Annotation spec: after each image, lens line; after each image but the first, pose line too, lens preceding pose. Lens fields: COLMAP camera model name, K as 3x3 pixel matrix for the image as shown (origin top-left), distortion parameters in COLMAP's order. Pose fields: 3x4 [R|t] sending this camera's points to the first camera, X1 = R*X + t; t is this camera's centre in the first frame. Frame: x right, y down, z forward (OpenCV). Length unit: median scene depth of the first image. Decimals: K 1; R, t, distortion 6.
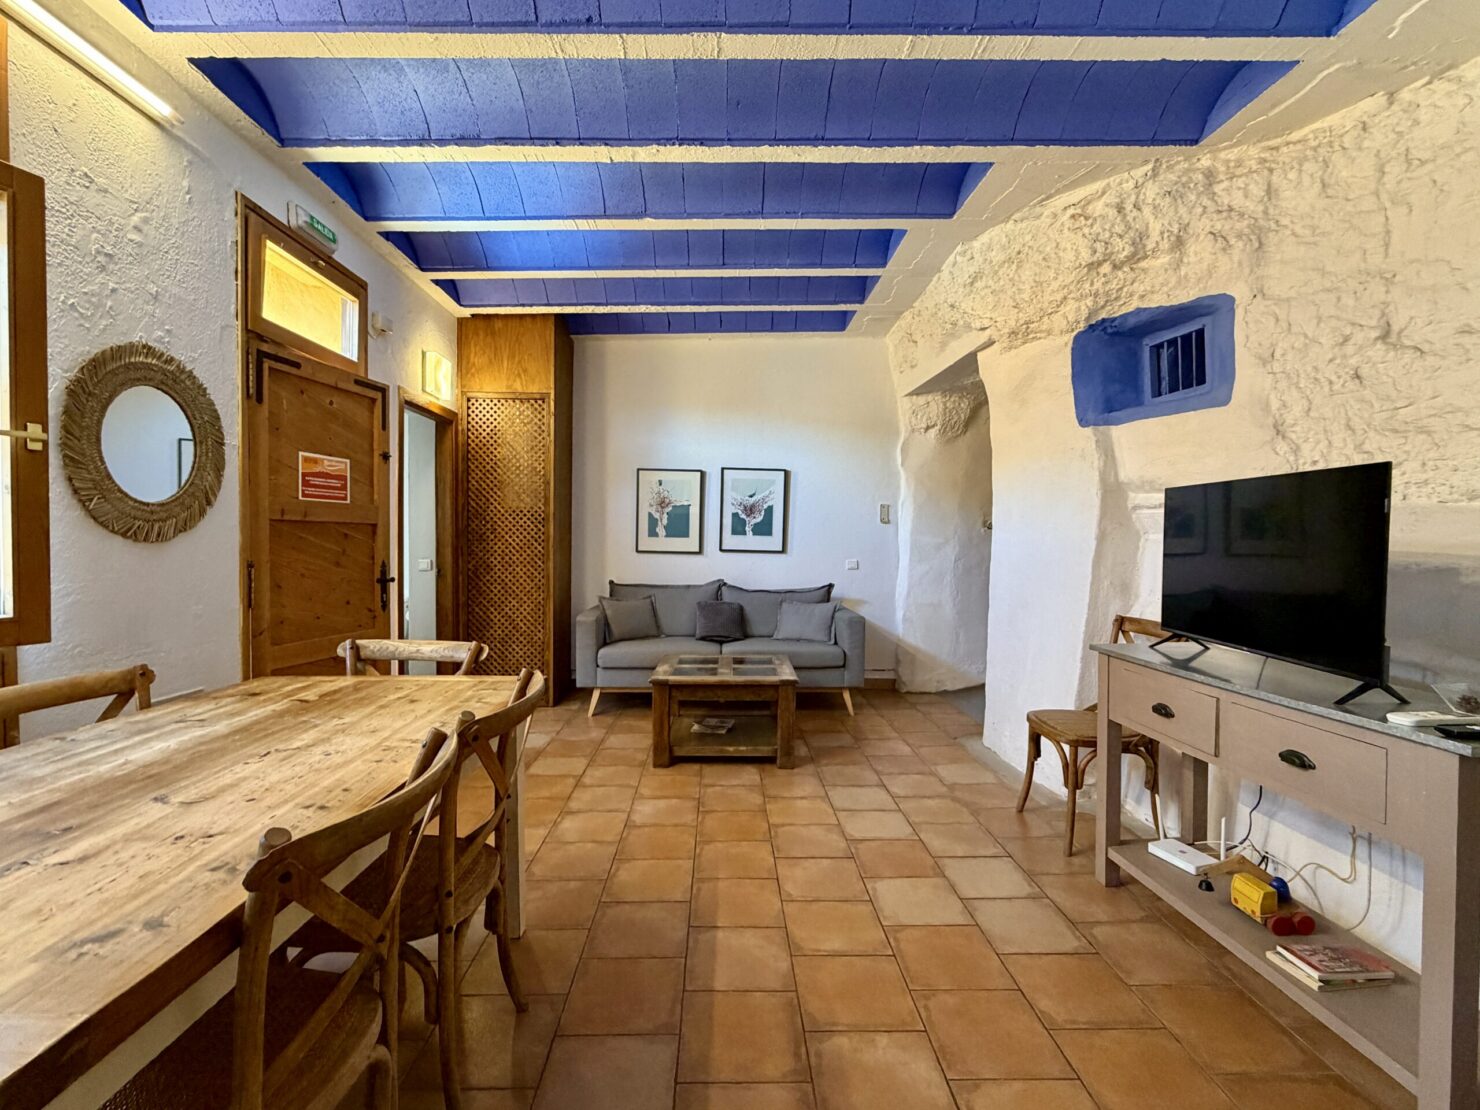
lens RADIAL K [[699.7, 0, 732.5], [0, 699.7, 548.5], [0, 0, 1]] dist [0.002669, 0.000210]
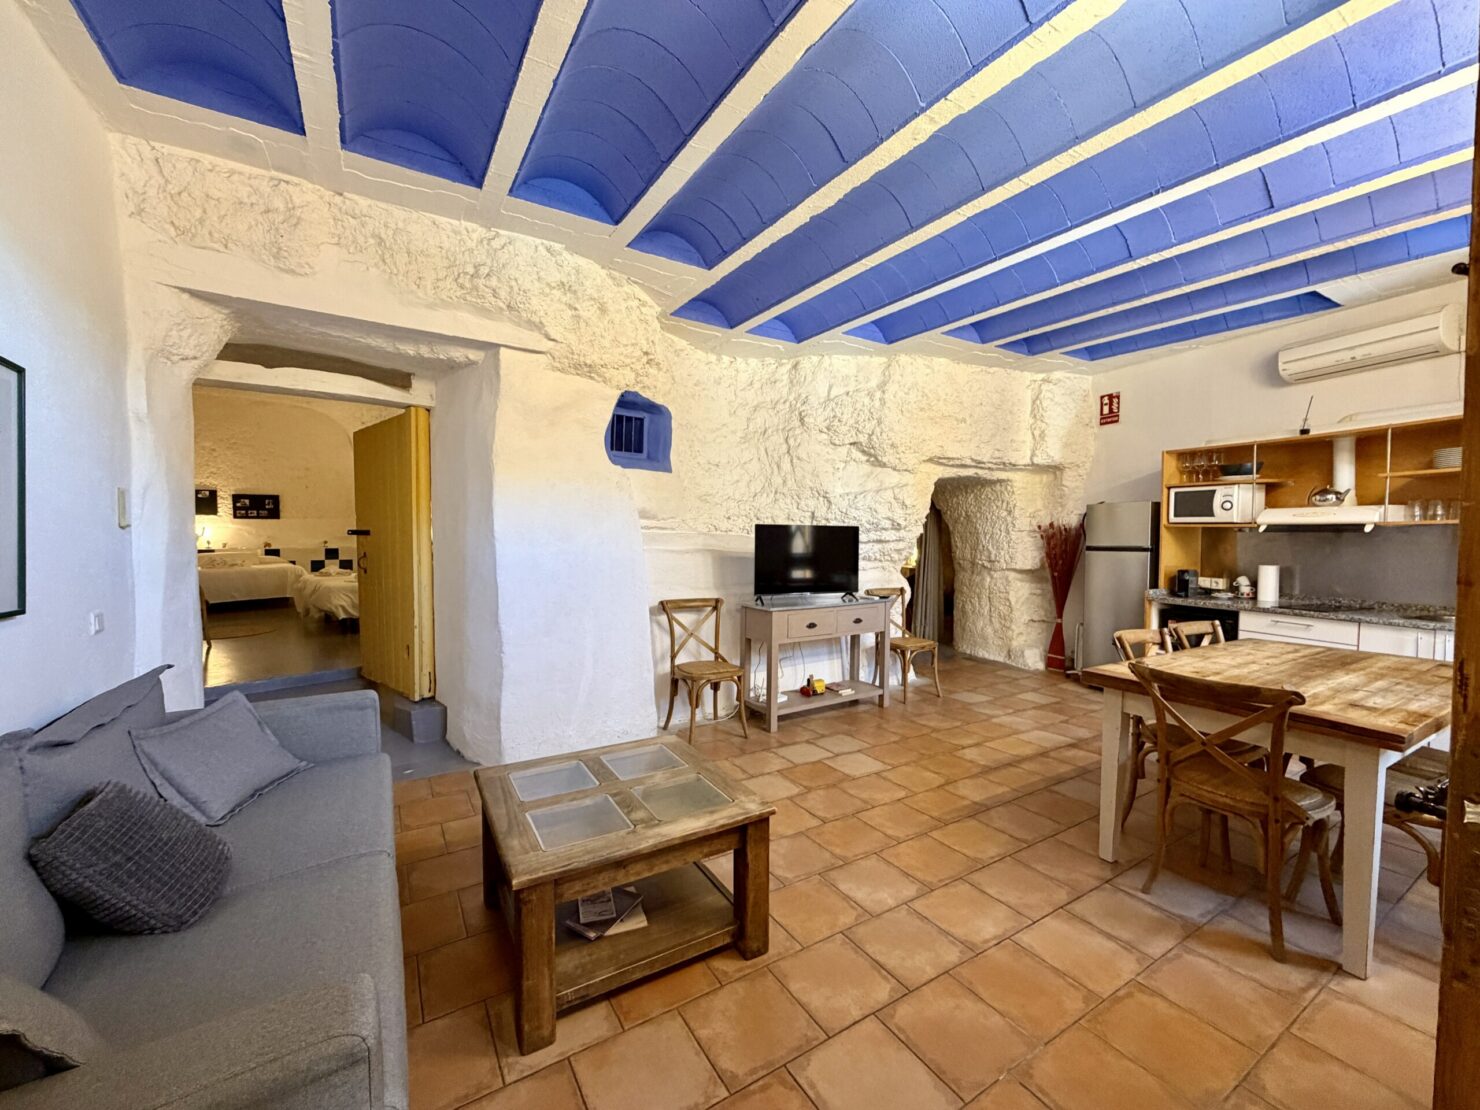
lens RADIAL K [[589.1, 0, 737.3], [0, 589.1, 556.2], [0, 0, 1]] dist [0.004446, 0.000225]
pose [[-0.512484, -0.039477, 0.857789, -0.703766], [0.004552, 0.998804, 0.048686, -0.070662], [-0.858685, 0.028856, -0.511691, 1.711906]]
